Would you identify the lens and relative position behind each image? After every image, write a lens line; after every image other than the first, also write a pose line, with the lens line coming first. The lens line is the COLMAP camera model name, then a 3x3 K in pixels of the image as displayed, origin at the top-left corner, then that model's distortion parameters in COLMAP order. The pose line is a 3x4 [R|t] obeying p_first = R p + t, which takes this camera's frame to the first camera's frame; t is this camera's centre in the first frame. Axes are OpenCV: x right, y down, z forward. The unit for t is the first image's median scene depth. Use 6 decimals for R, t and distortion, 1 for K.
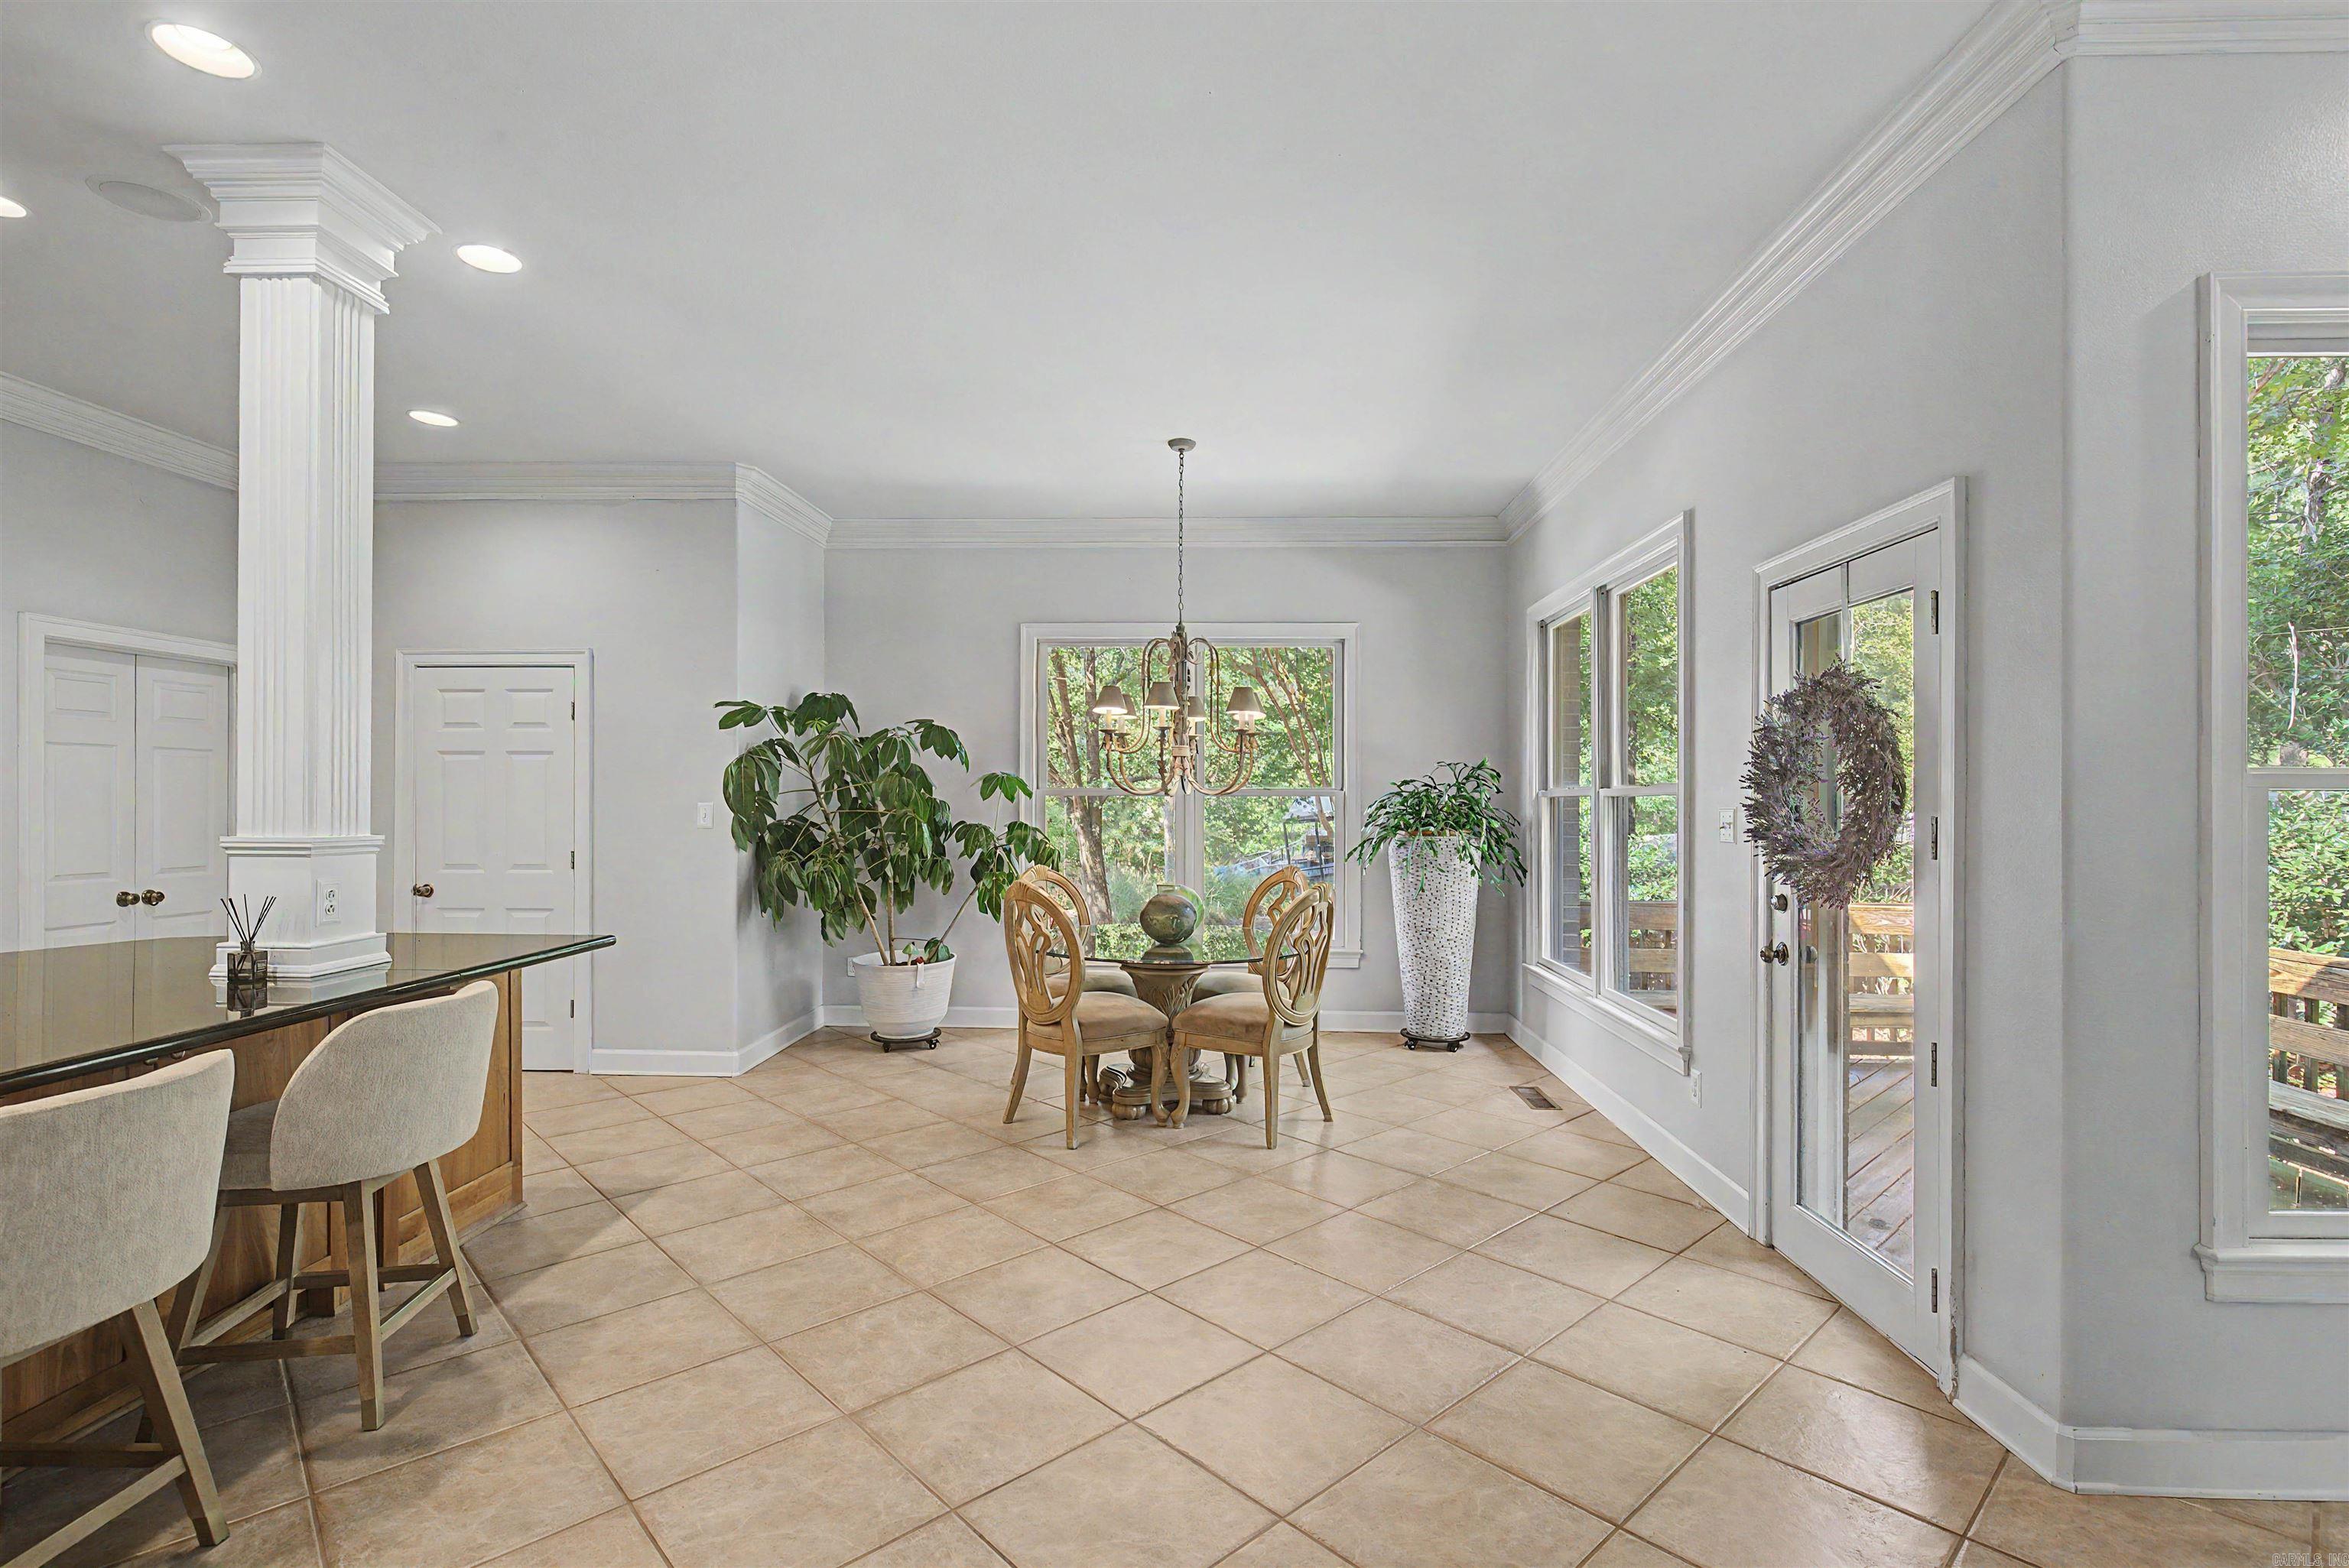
lens RADIAL K [[1081.8, 0, 1179.8], [0, 1081.8, 800.6], [0, 0, 1]] dist [0.000381, -0.000520]
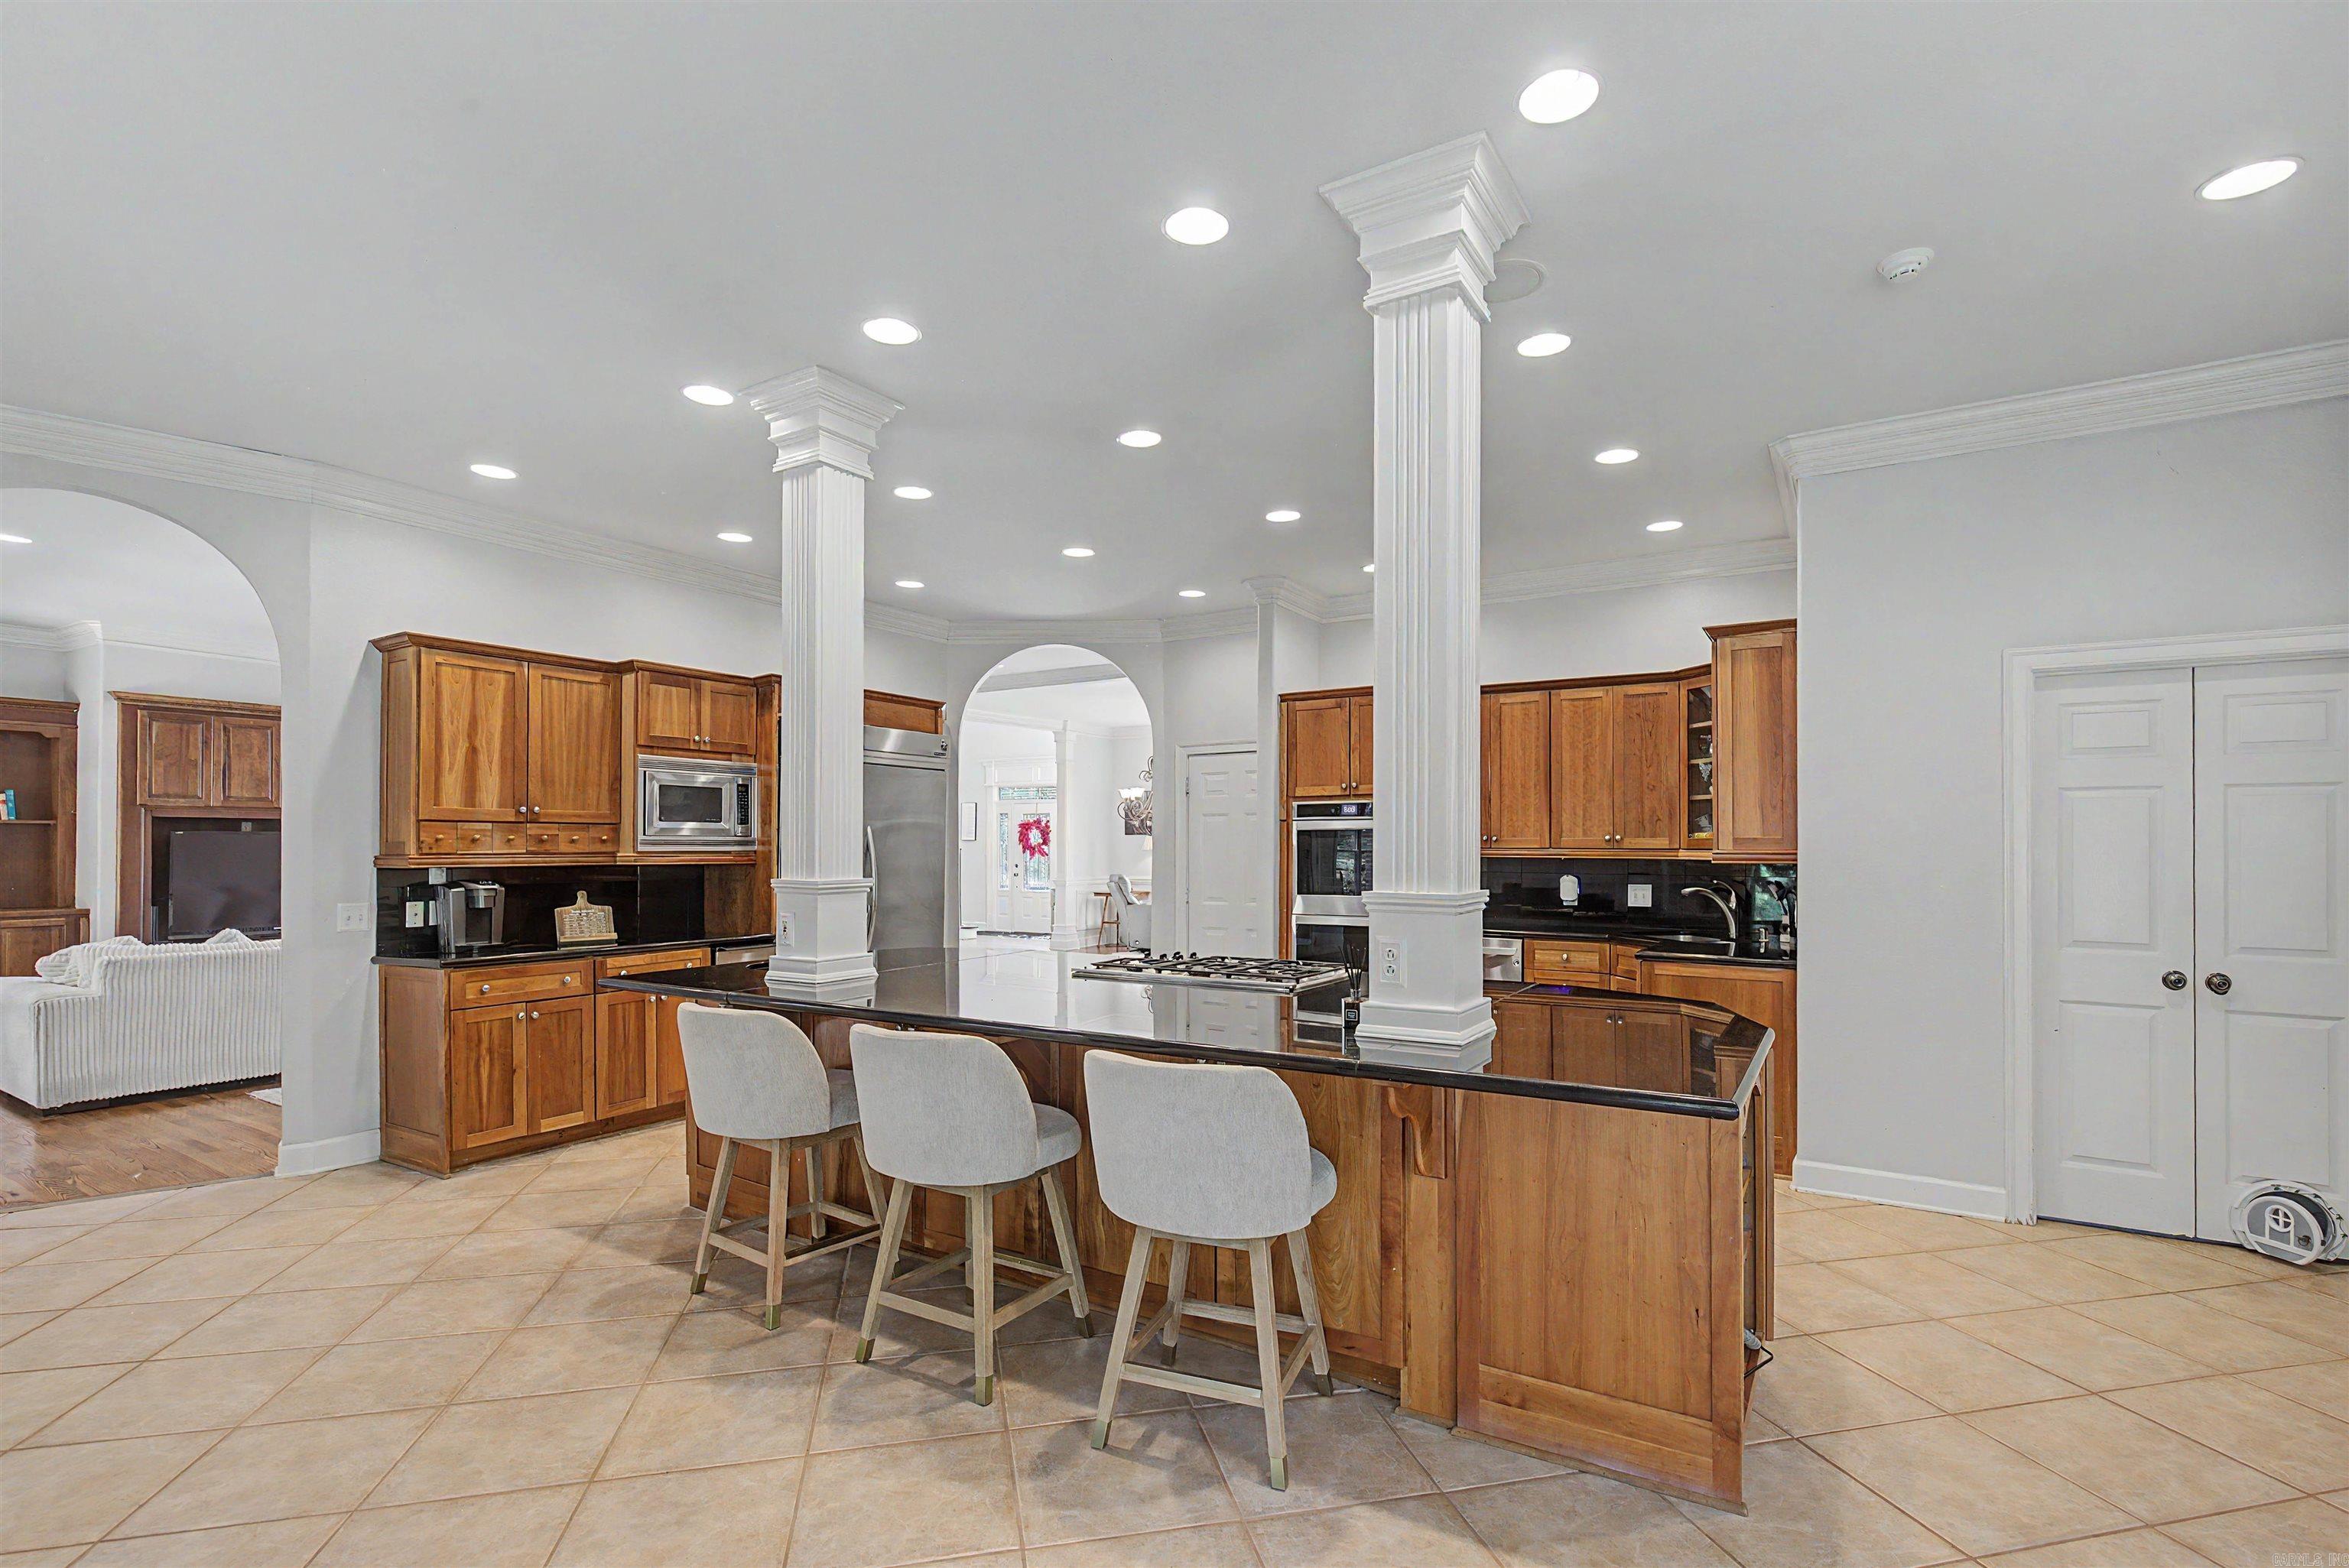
lens RADIAL K [[1089.5, 0, 1175.4], [0, 1089.5, 819.3], [0, 0, 1]] dist [0.001271, 0.000062]
pose [[-0.499644, -0.026844, -0.865815, 0.078926], [-0.003563, 0.999575, -0.028935, -0.000065], [0.866224, -0.011372, -0.499527, 0.817822]]
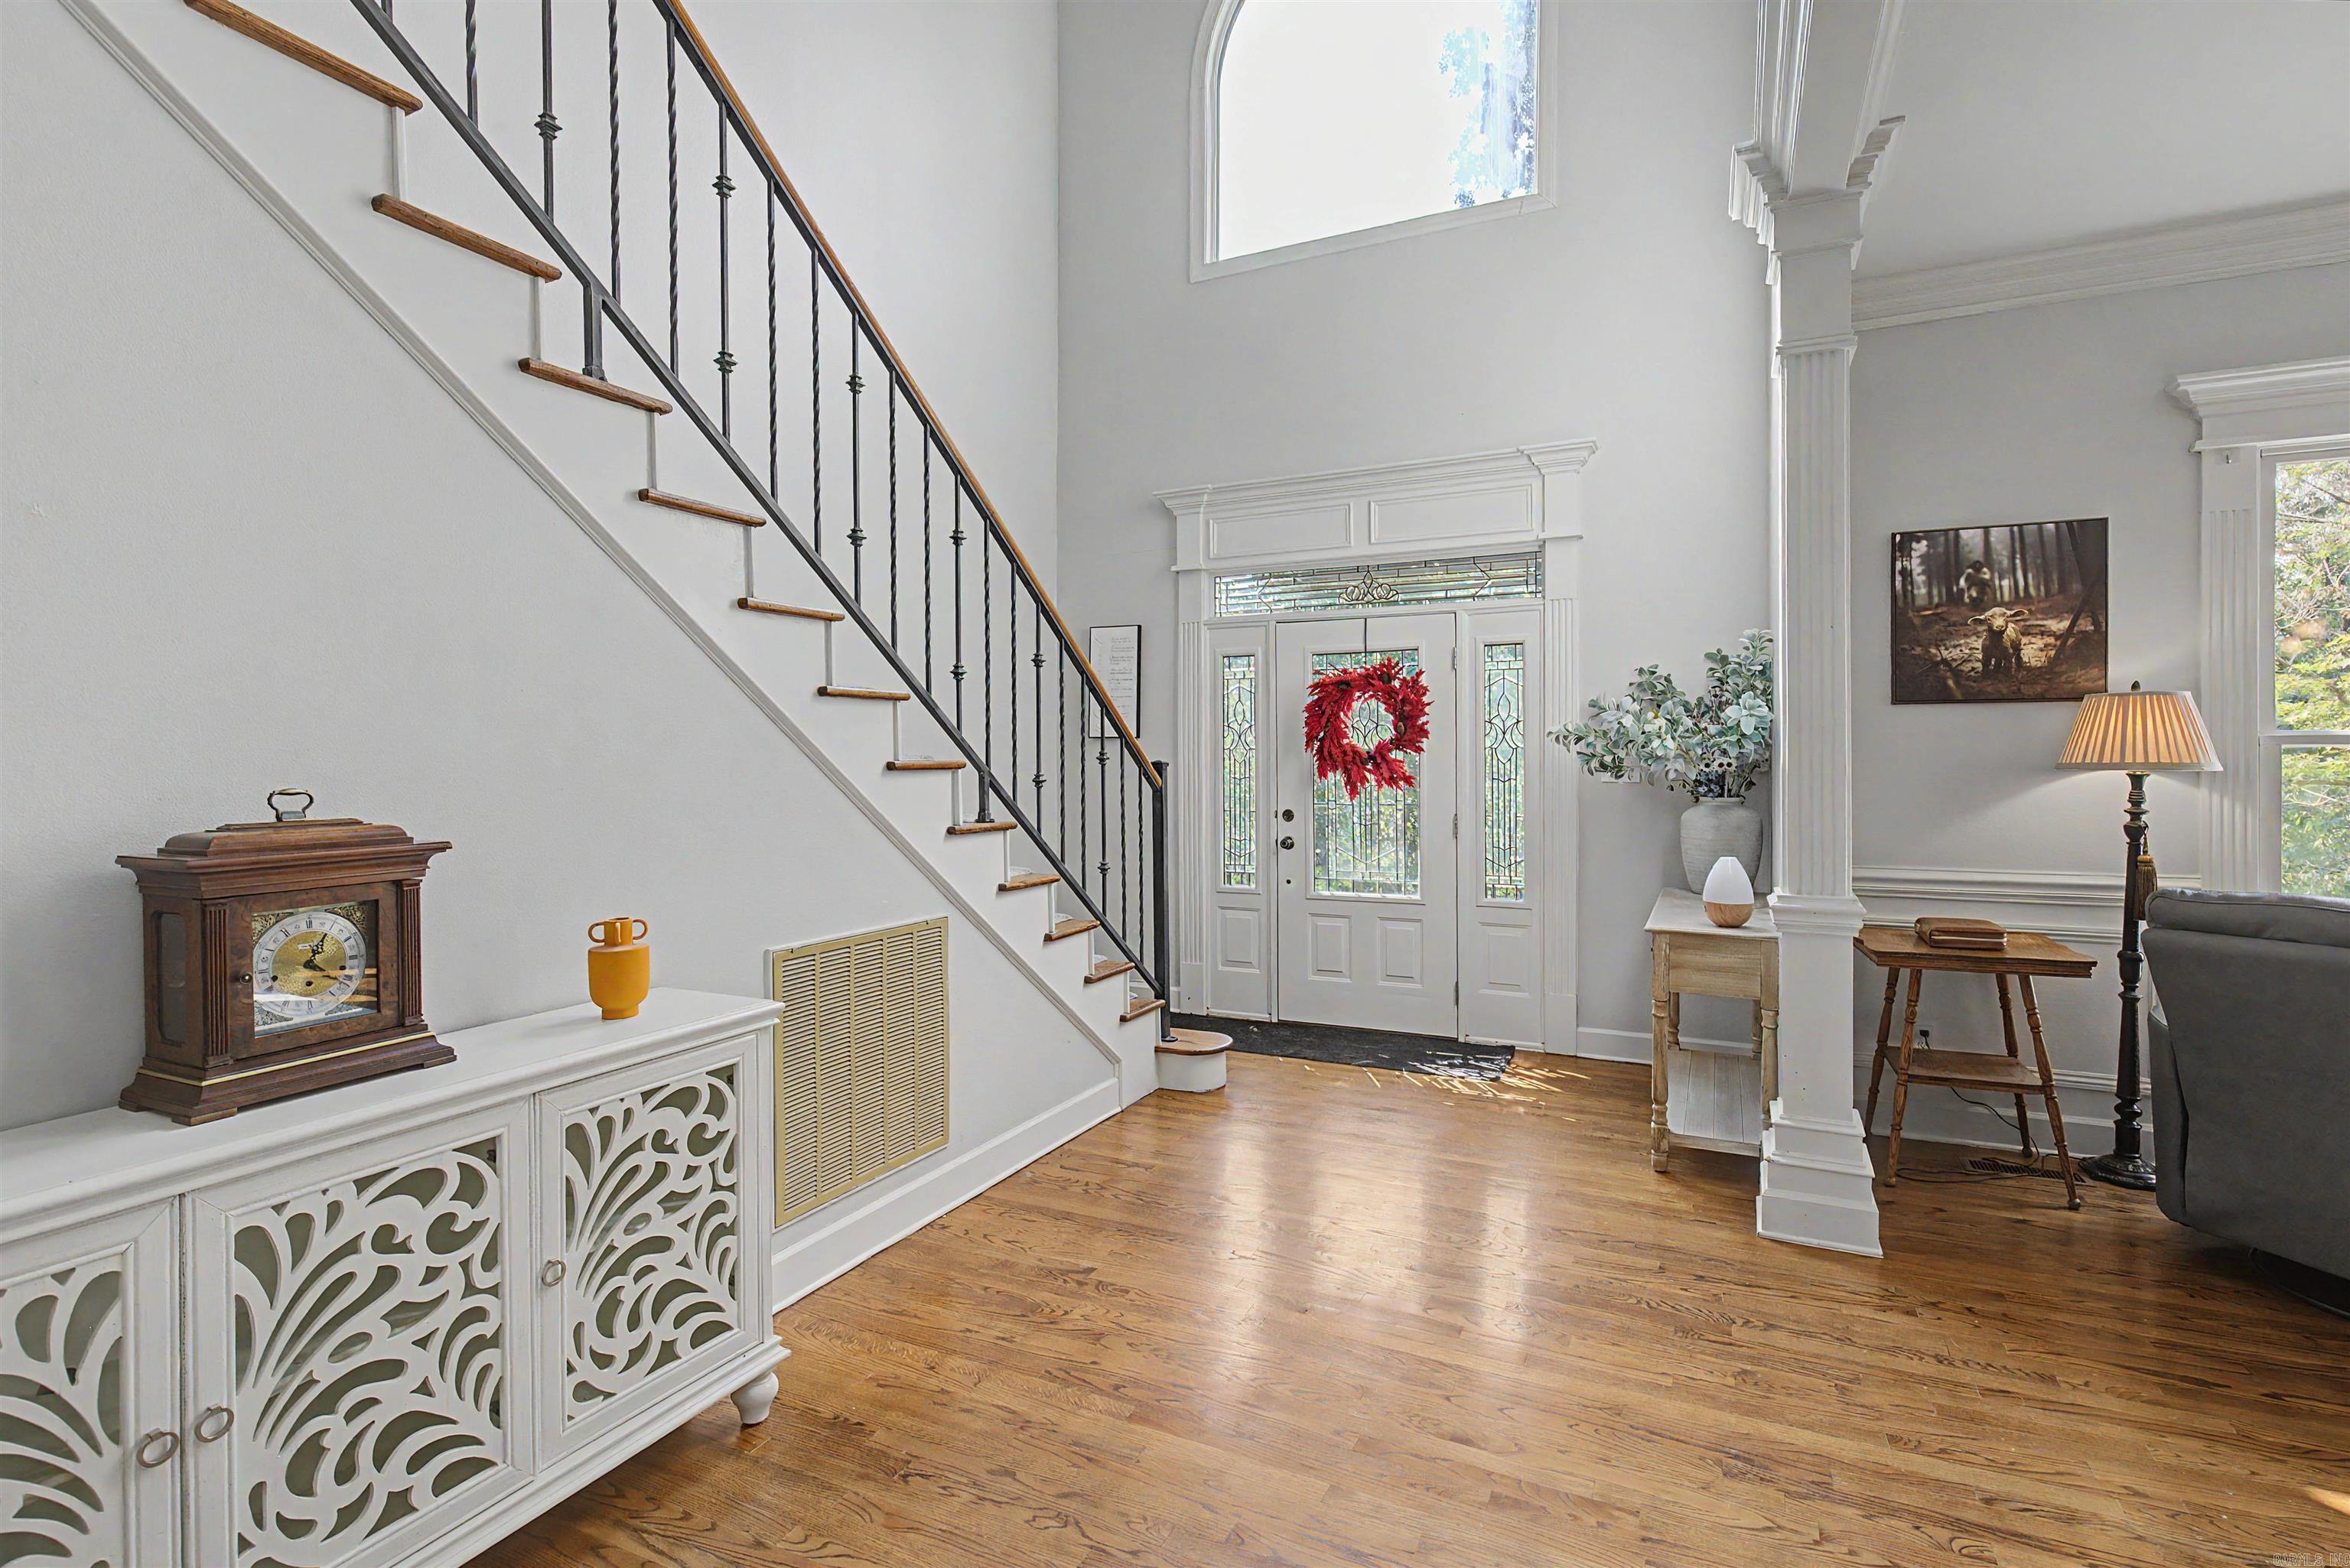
lens RADIAL K [[1124.1, 0, 1180.0], [0, 1124.1, 768.7], [0, 0, 1]] dist [0.000173, -0.000086]
pose [[-0.407575, 0.001511, -0.913171, -1.748467], [0.001863, 0.999998, 0.000823, 0.000708], [0.913170, -0.001365, -0.407577, -1.166294]]
